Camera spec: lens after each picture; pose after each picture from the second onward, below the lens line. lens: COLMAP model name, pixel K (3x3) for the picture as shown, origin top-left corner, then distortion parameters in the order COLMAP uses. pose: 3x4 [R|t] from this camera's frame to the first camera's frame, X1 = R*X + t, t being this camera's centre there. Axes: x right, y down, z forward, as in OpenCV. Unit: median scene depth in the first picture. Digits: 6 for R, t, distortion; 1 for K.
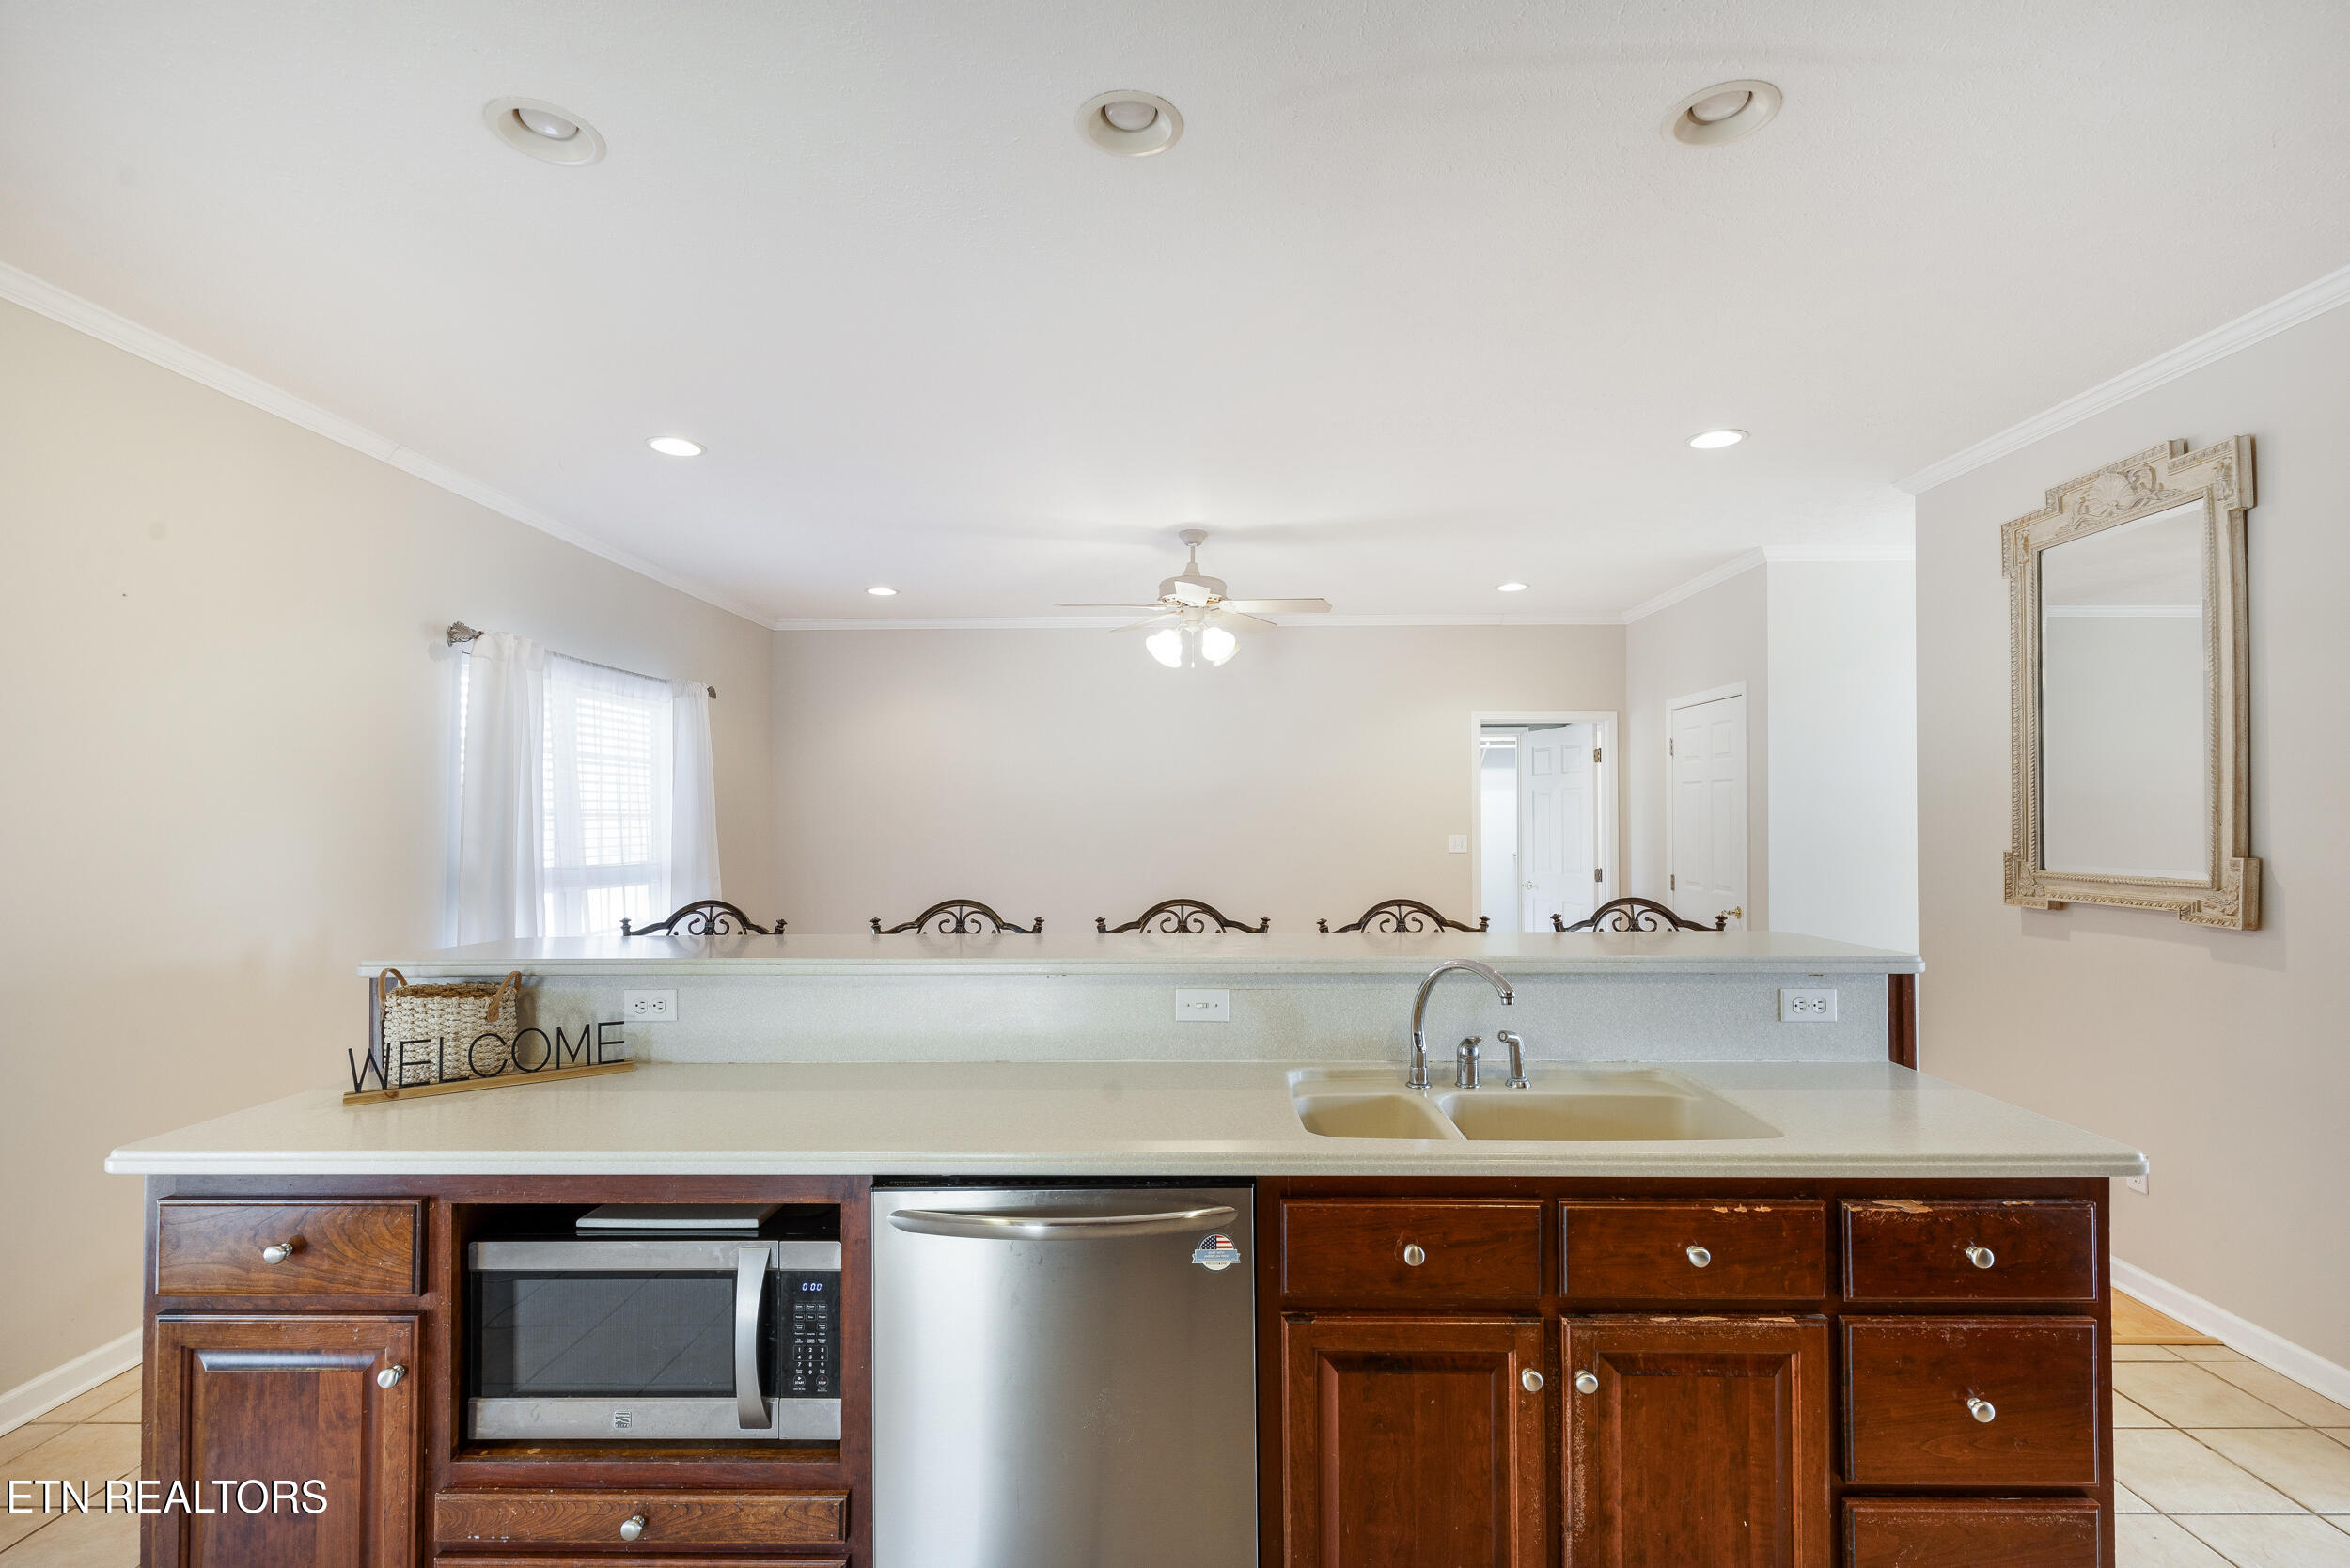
lens RADIAL K [[1081.4, 0, 1180.1], [0, 1081.4, 810.3], [0, 0, 1]] dist [0.003212, 0.000019]
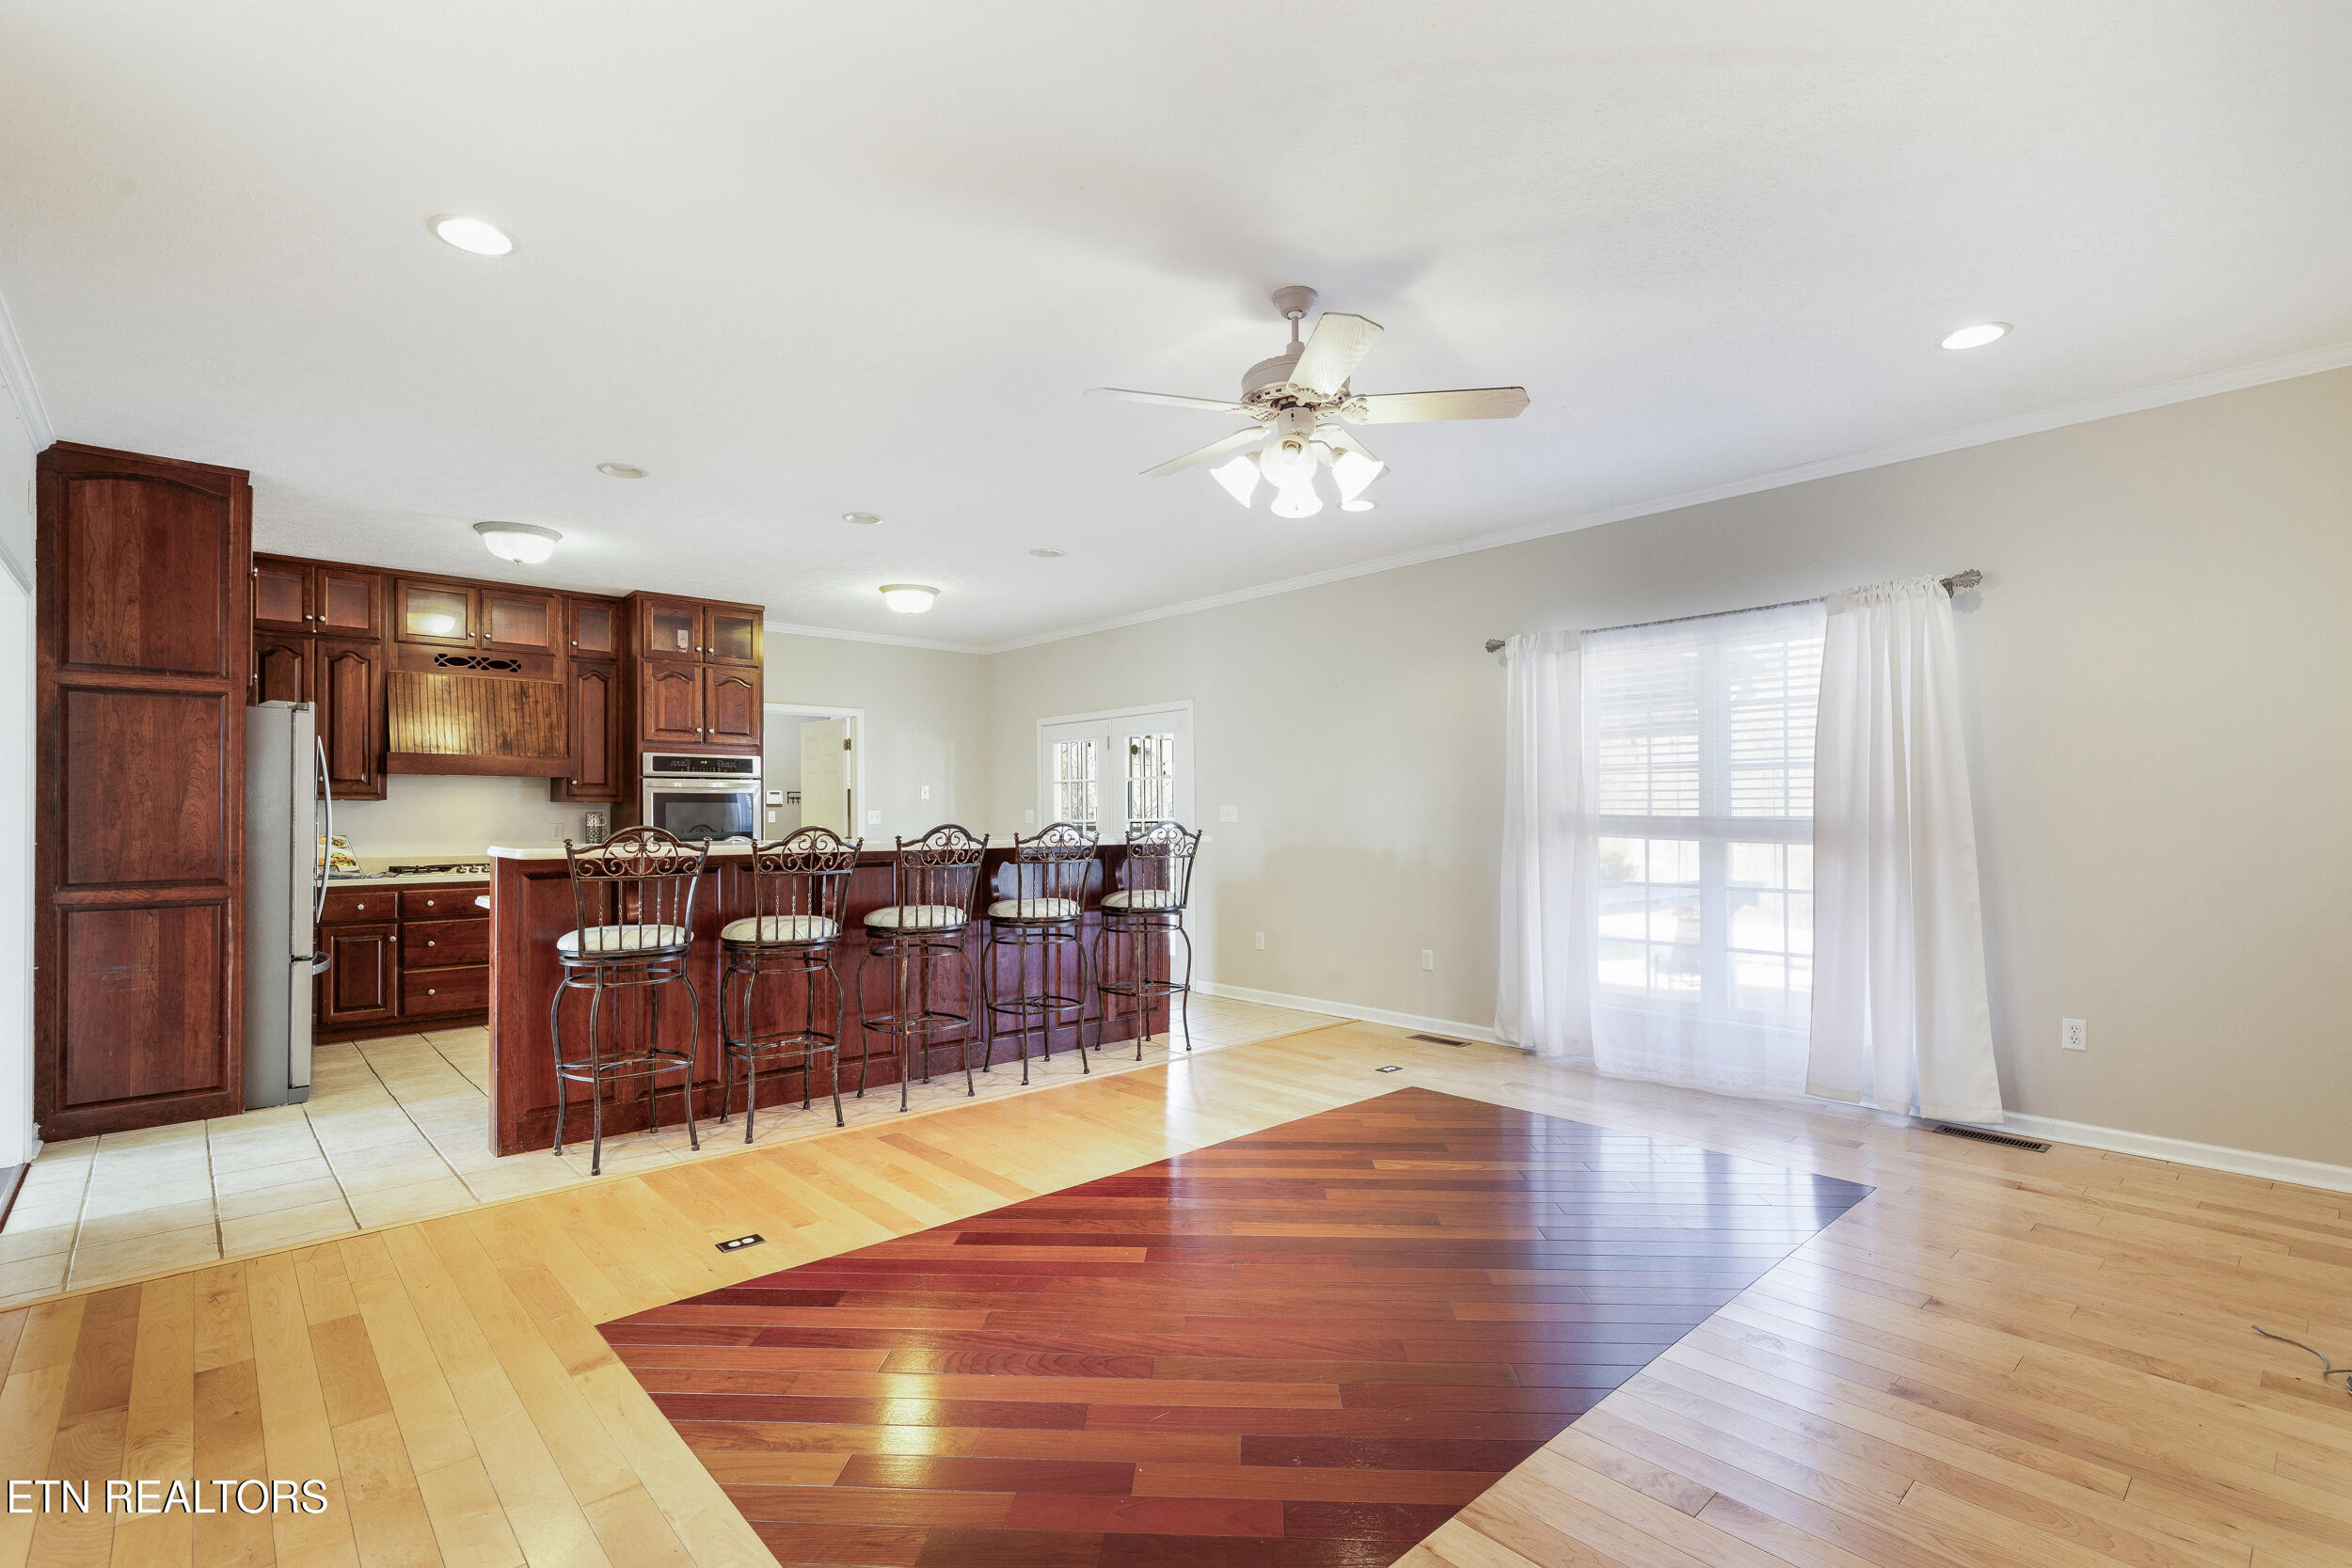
lens RADIAL K [[1082.2, 0, 1181.2], [0, 1082.2, 810.3], [0, 0, 1]] dist [0.003212, 0.000019]
pose [[-0.732321, 0.006375, -0.680929, 0.498633], [0.012976, 0.999905, -0.004594, 0.044328], [0.680835, -0.012200, -0.732335, 1.405120]]
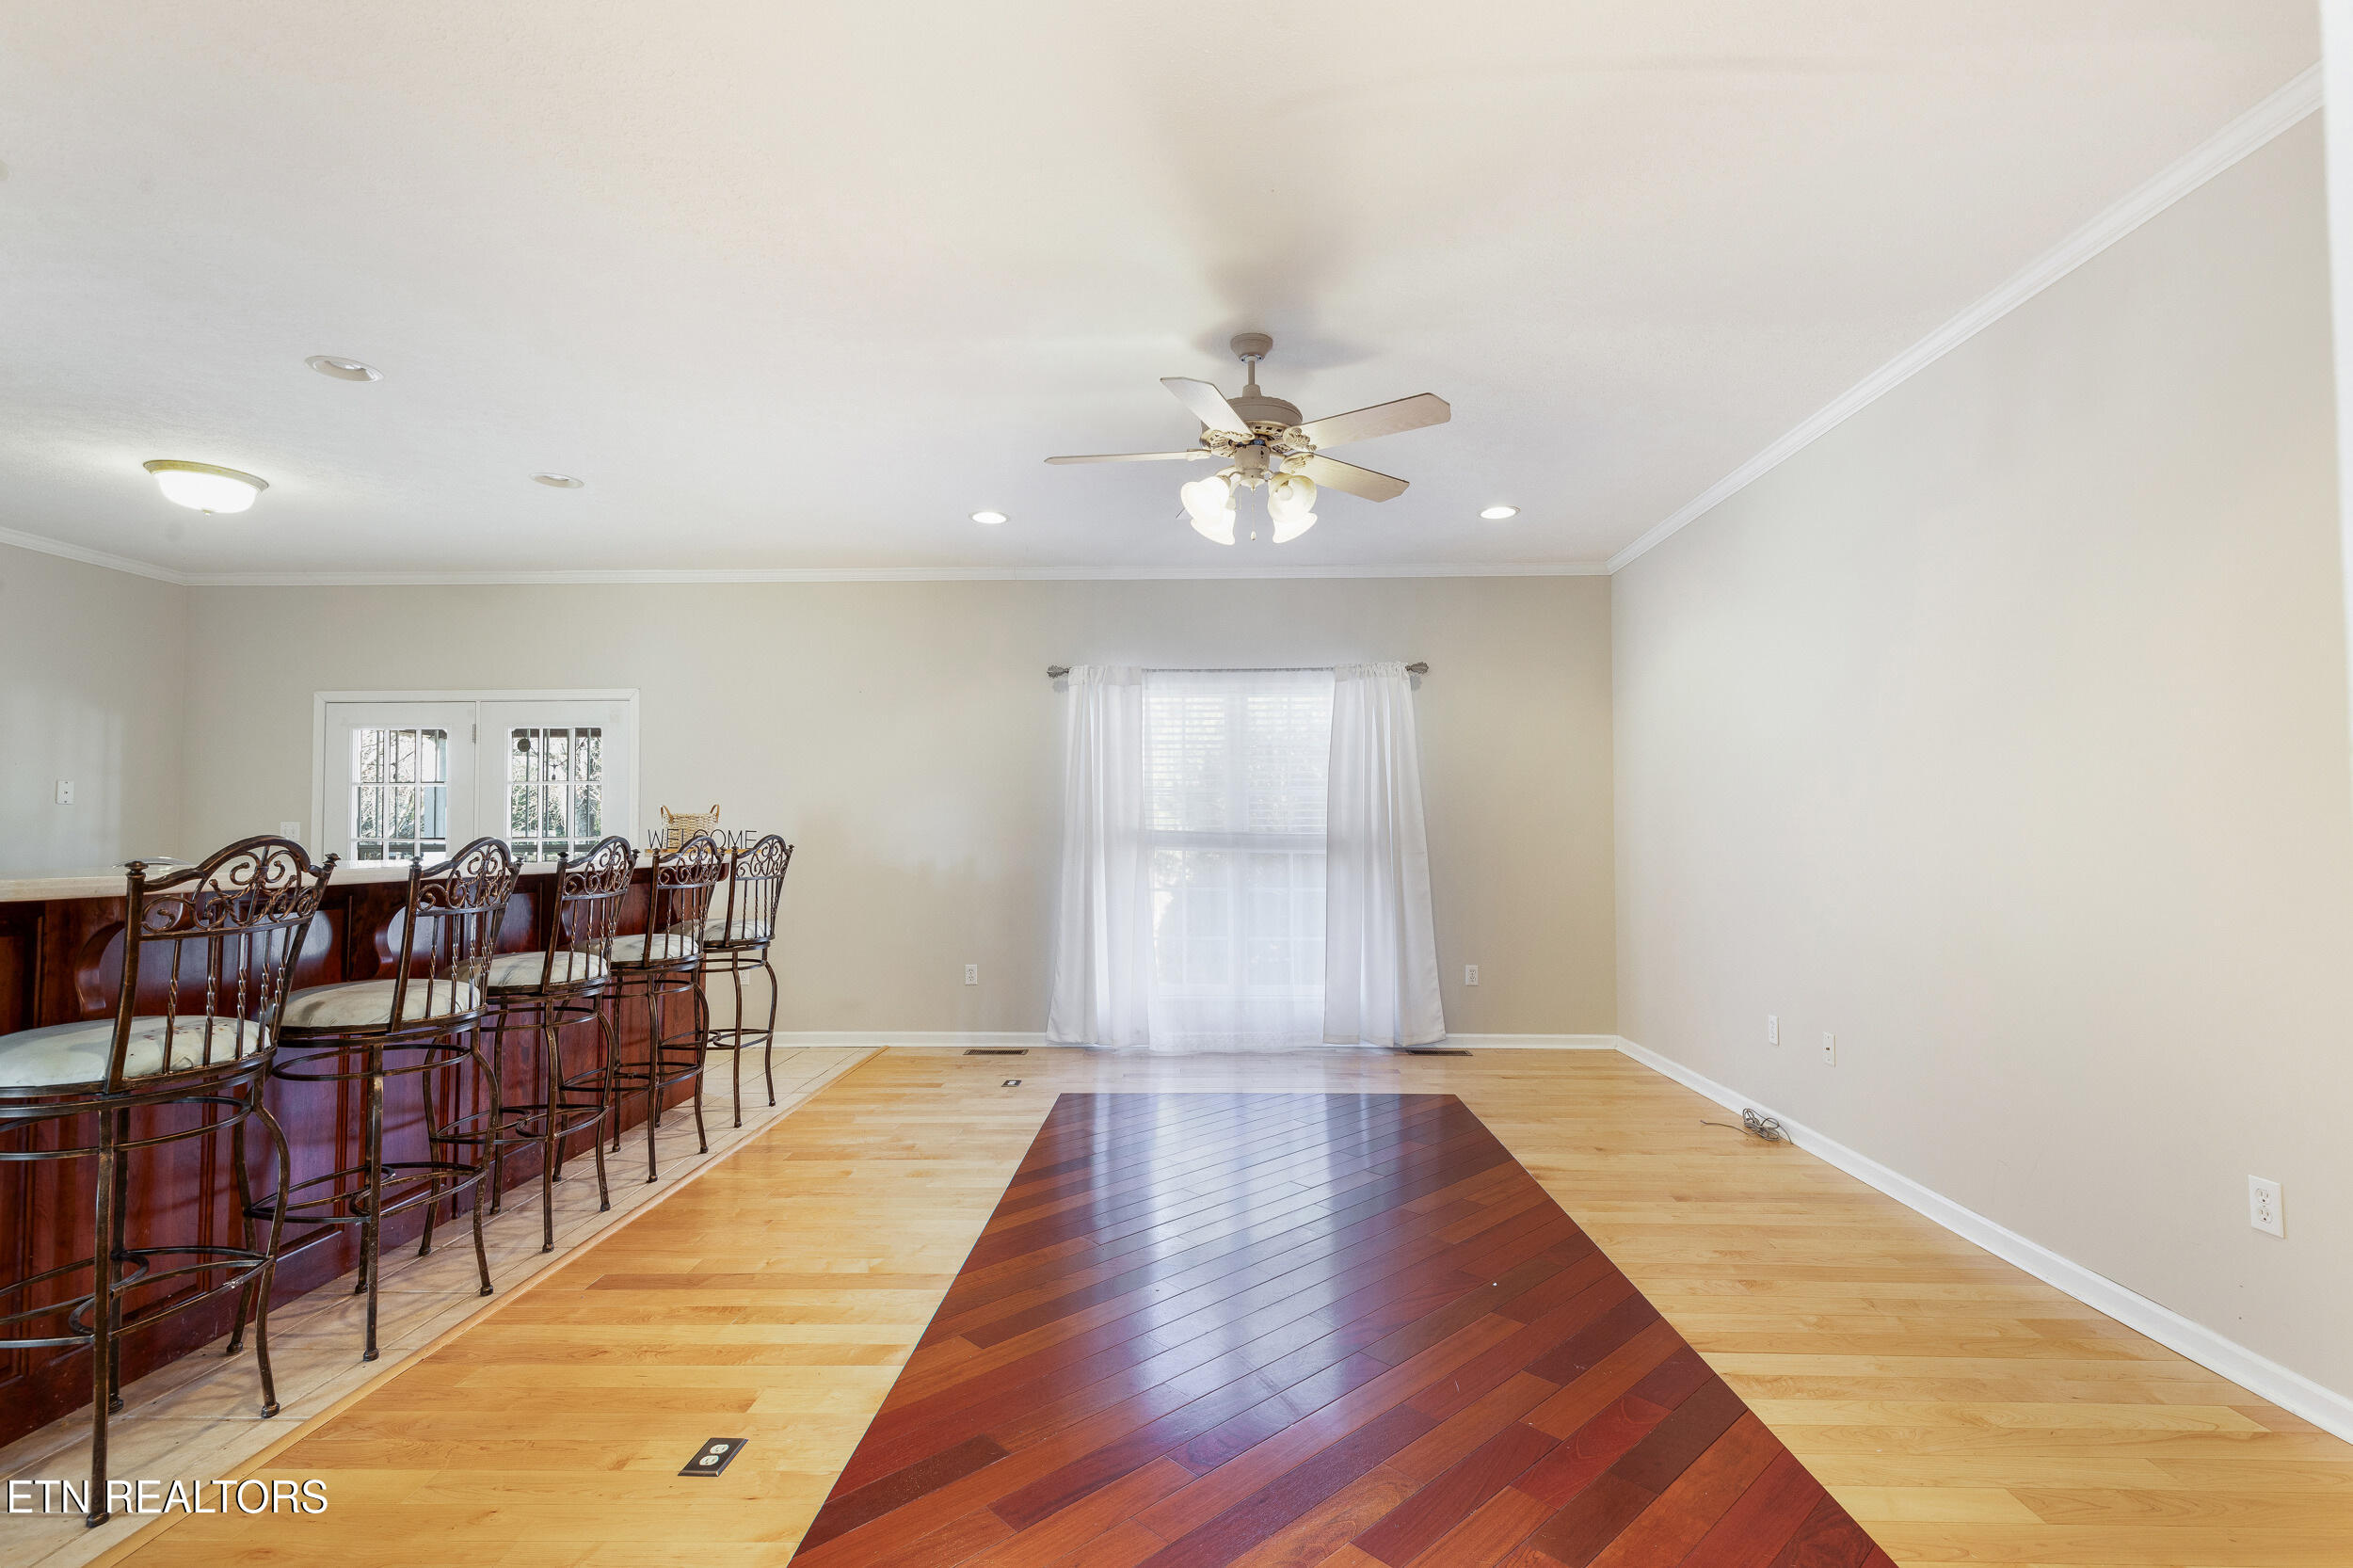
lens RADIAL K [[1066.2, 0, 1193.5], [0, 1066.2, 802.8], [0, 0, 1]] dist [0.034849, -0.028421]
pose [[-0.011430, -0.023068, -0.999669, 0.678647], [0.008135, 0.999699, -0.023162, 0.046730], [0.999902, -0.008397, -0.011239, 0.963886]]
